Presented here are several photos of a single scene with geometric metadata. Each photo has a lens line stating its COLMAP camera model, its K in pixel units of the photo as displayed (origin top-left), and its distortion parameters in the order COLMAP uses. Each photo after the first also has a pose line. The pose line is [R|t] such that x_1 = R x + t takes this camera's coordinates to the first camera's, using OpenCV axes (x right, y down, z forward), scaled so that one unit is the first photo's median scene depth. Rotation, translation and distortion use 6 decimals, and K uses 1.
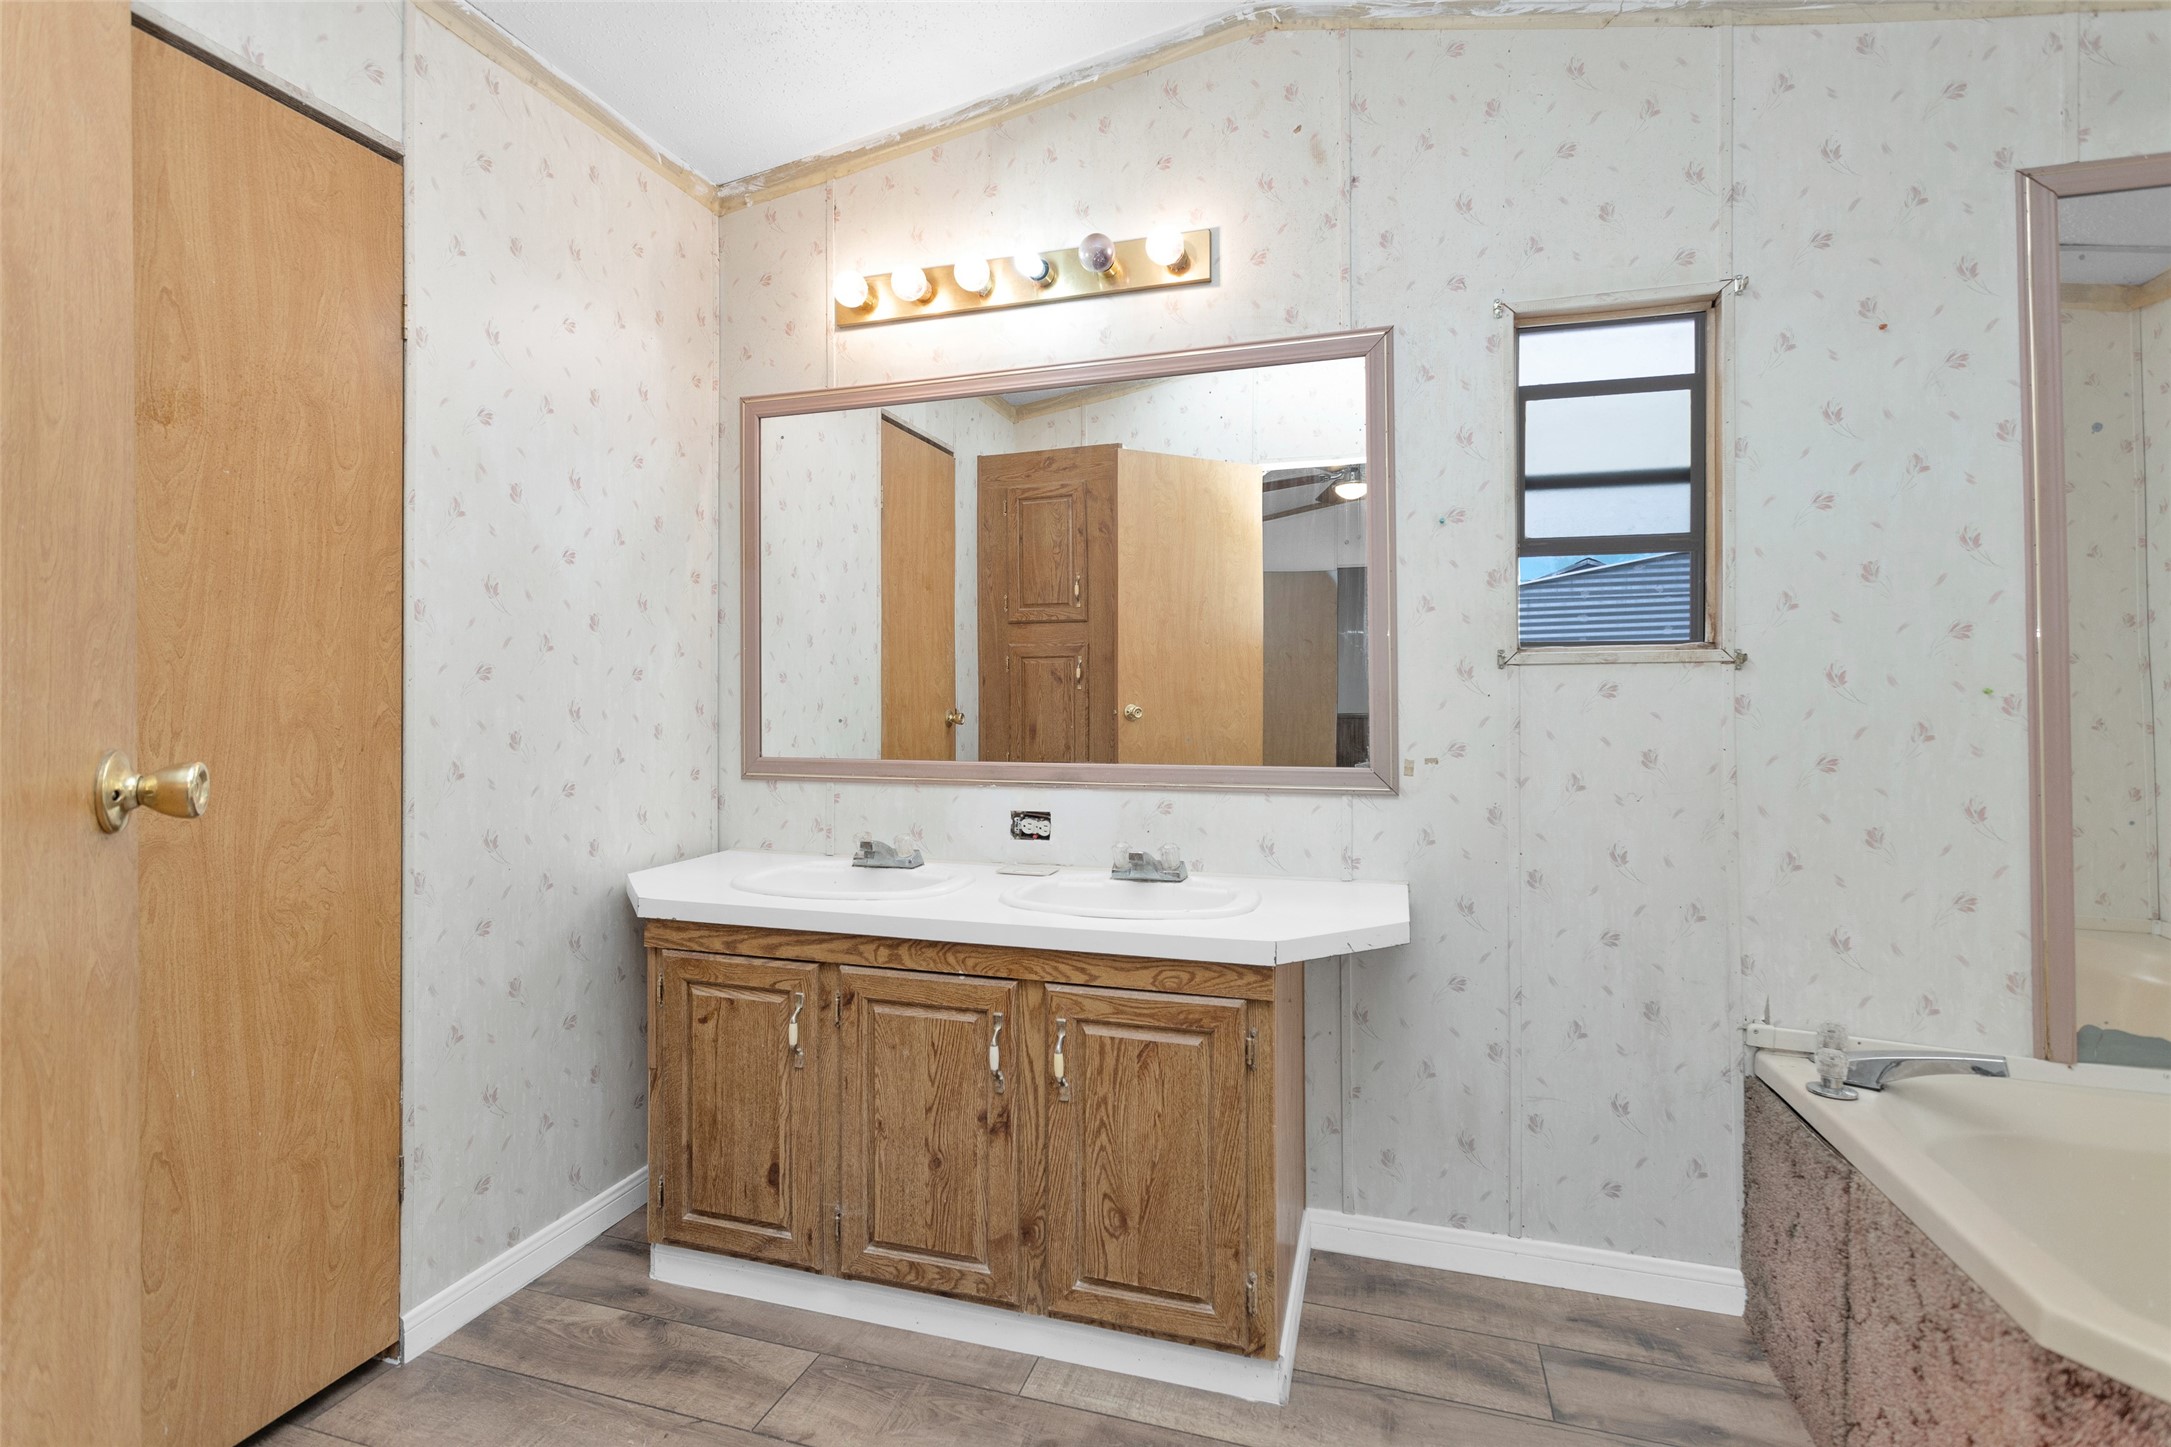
lens RADIAL K [[1026.7, 0, 1073.6], [0, 1026.7, 684.4], [0, 0, 1]] dist [-0.001798, 0.005696]
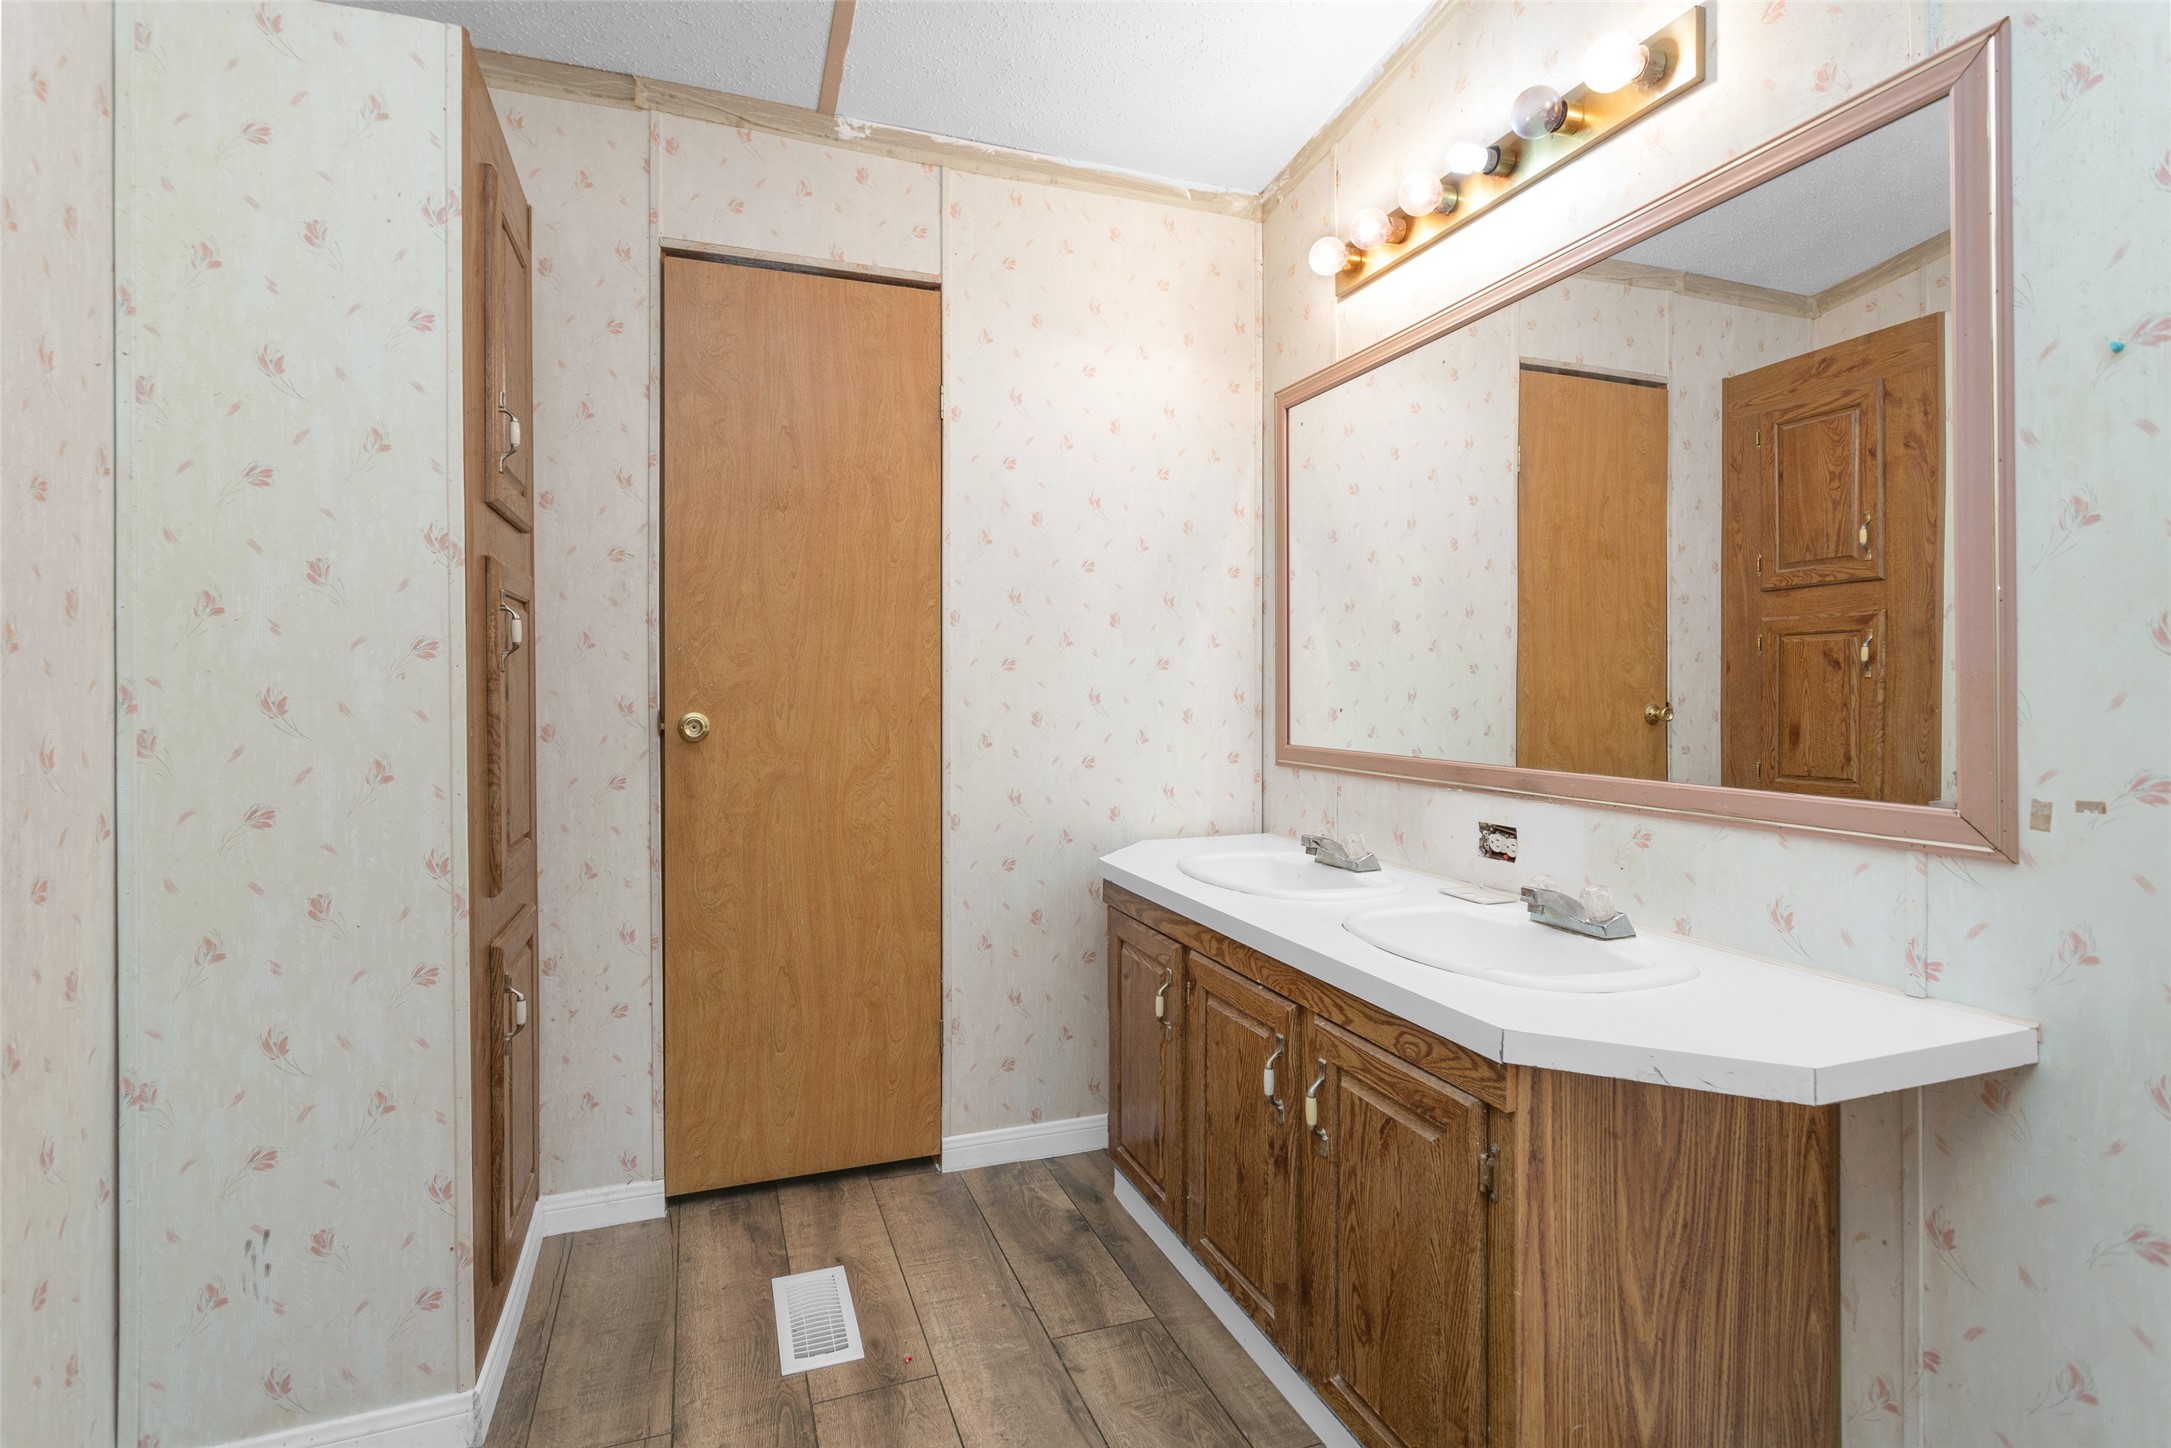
lens RADIAL K [[1026.7, 0, 1073.6], [0, 1026.7, 684.9], [0, 0, 1]] dist [-0.001798, 0.005696]
pose [[0.614004, 0.001660, -0.789301, 0.493571], [0.005144, 0.999968, 0.006105, 0.006336], [0.789286, -0.007809, 0.613976, 0.287682]]
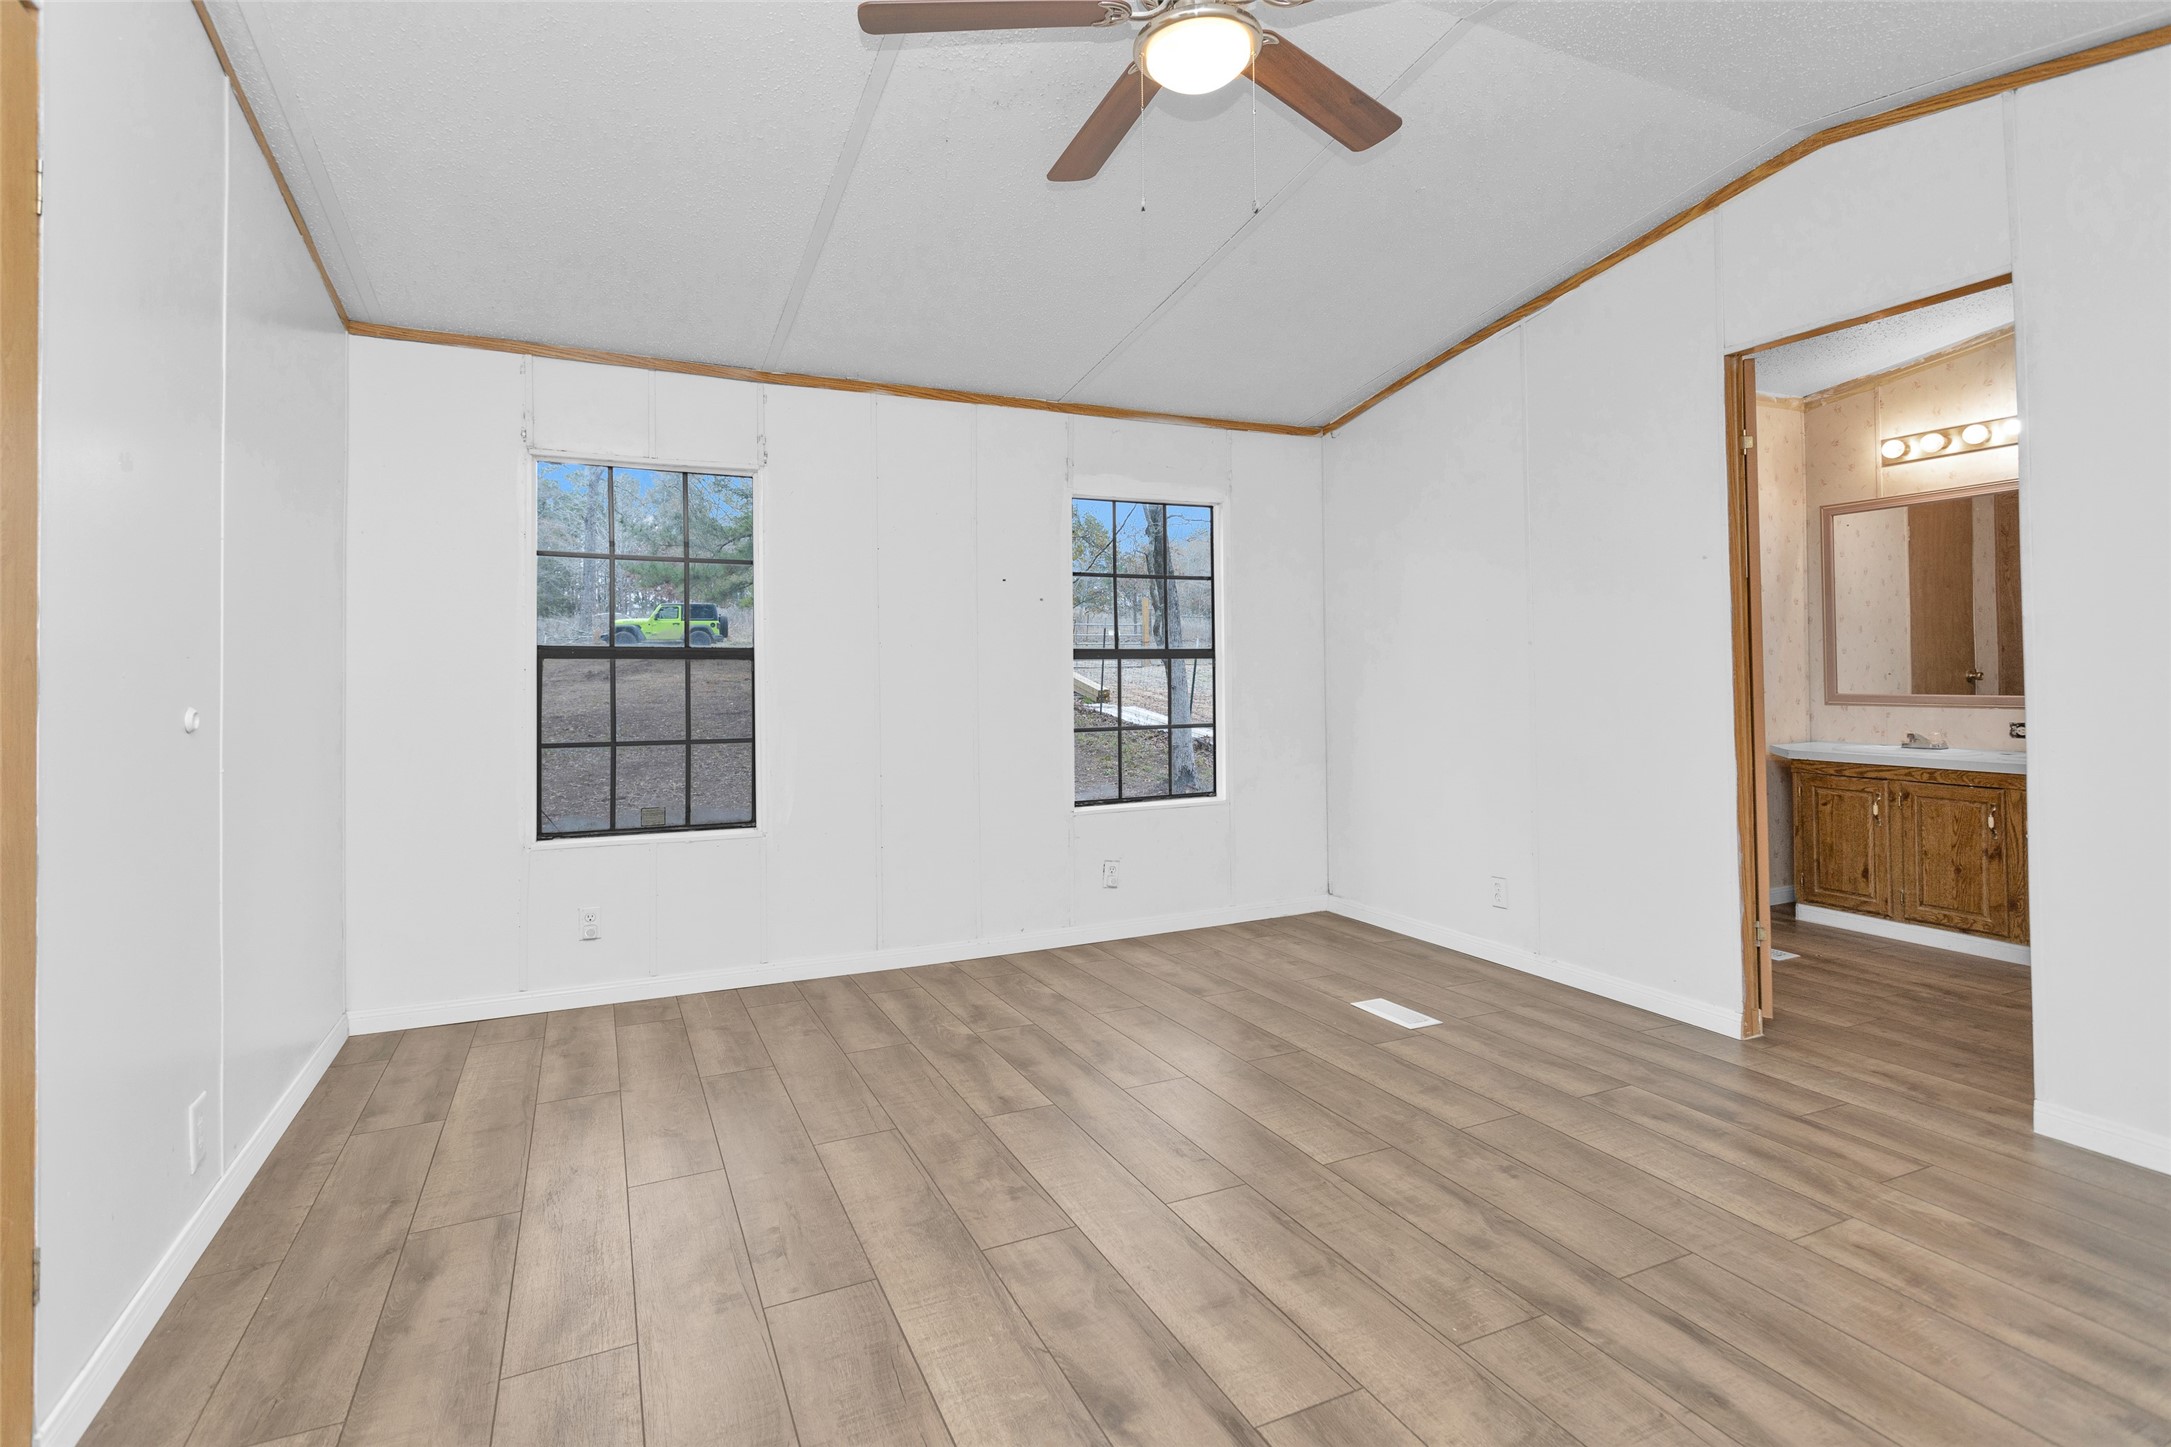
lens RADIAL K [[1053.5, 0, 1075.8], [0, 1053.5, 657.4], [0, 0, 1]] dist [0.002923, 0.000873]
pose [[0.672816, -0.014447, -0.739669, 0.265641], [0.017142, 0.999845, -0.003936, -0.016943], [0.739611, -0.010031, 0.672960, -1.858031]]
